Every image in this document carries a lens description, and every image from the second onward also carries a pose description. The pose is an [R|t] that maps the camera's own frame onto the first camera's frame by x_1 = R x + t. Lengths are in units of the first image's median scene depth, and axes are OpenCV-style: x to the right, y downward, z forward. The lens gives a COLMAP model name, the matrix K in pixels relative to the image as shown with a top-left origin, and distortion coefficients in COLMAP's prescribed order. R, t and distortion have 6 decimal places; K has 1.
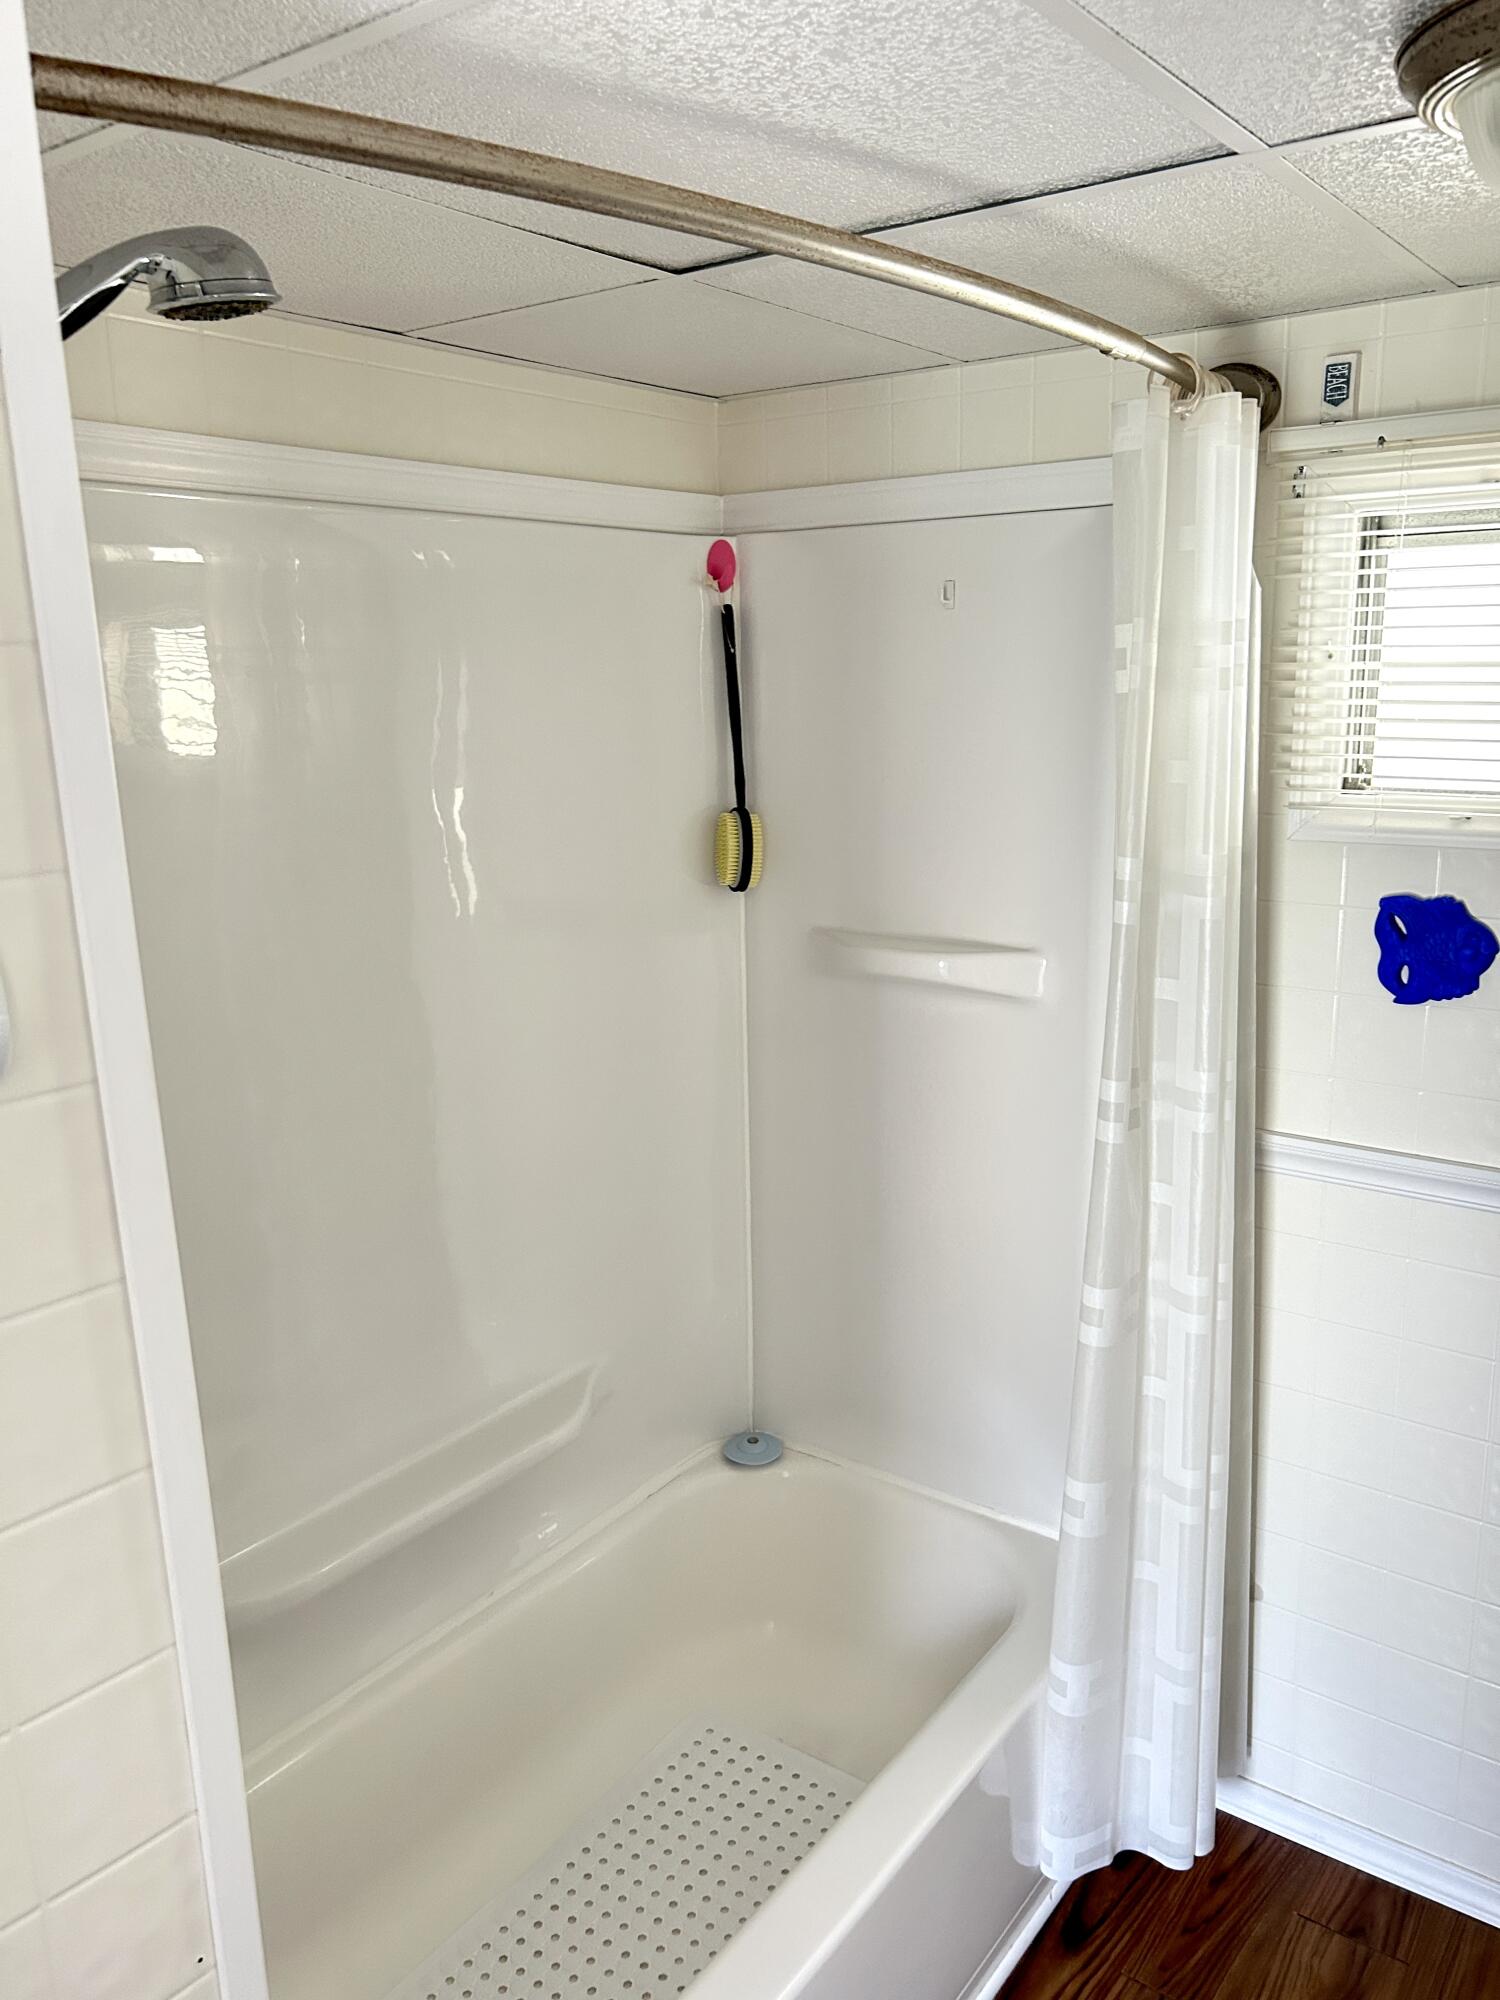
lens RADIAL K [[1498.6, 0, 750.0], [0, 1498.6, 1000.0], [0, 0, 1]] dist [0.033734, -0.043417]
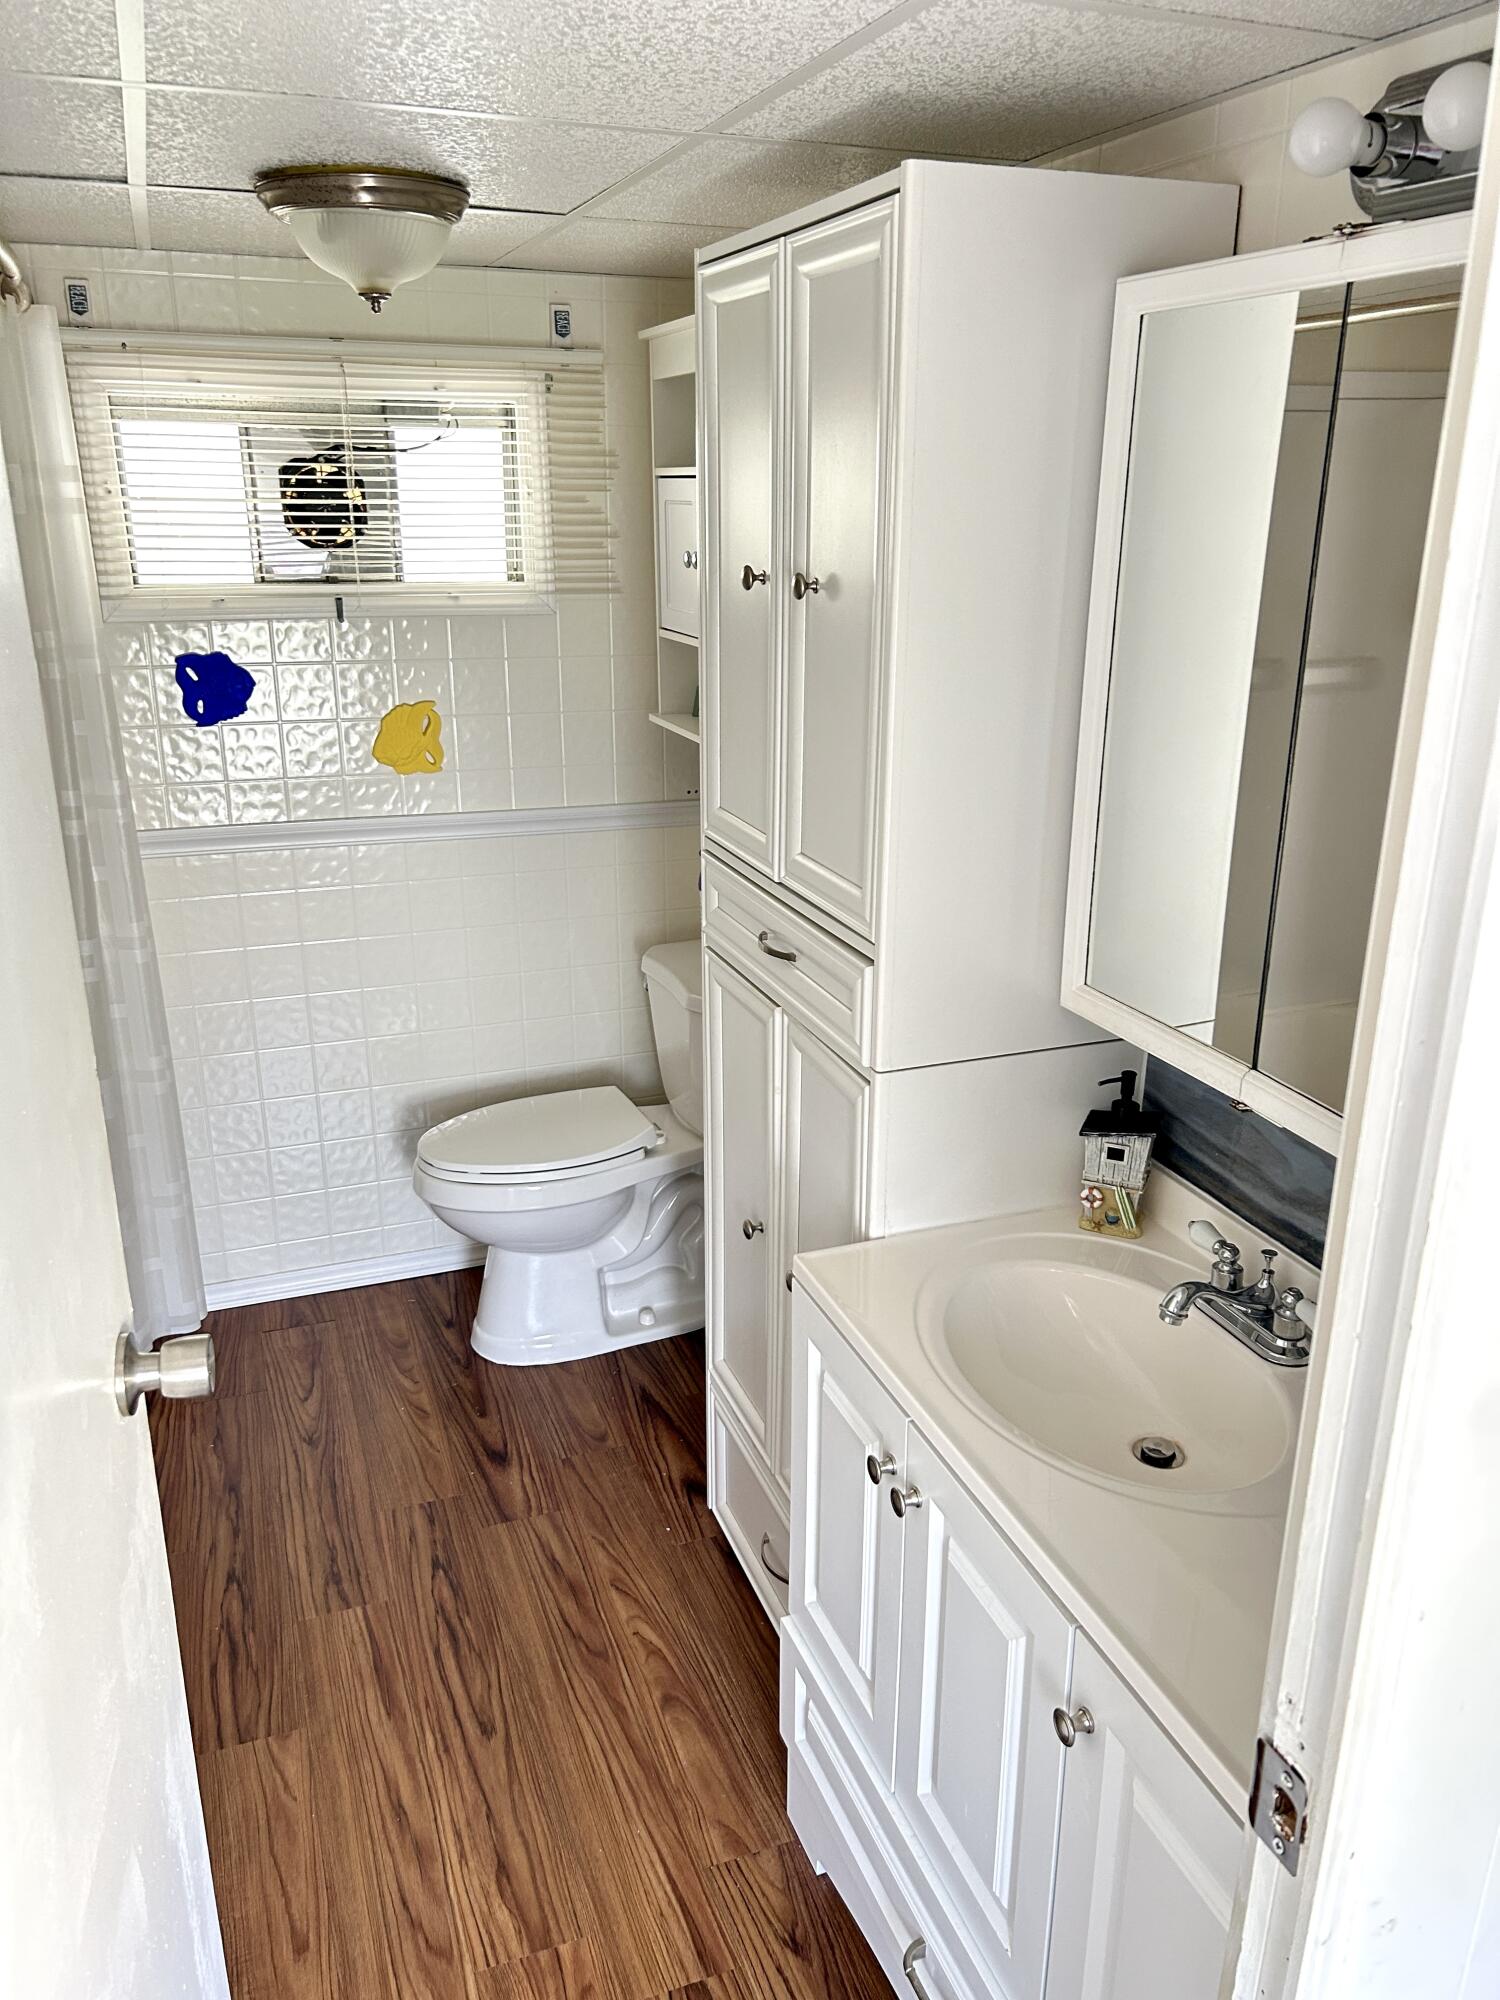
lens RADIAL K [[1498.6, 0, 750.0], [0, 1498.6, 1000.0], [0, 0, 1]] dist [0.033734, -0.043417]
pose [[0.541287, -0.245866, 0.804088, -0.586123], [0.168491, 0.968614, 0.182750, 0.088905], [-0.823783, 0.036561, 0.565724, -0.331757]]
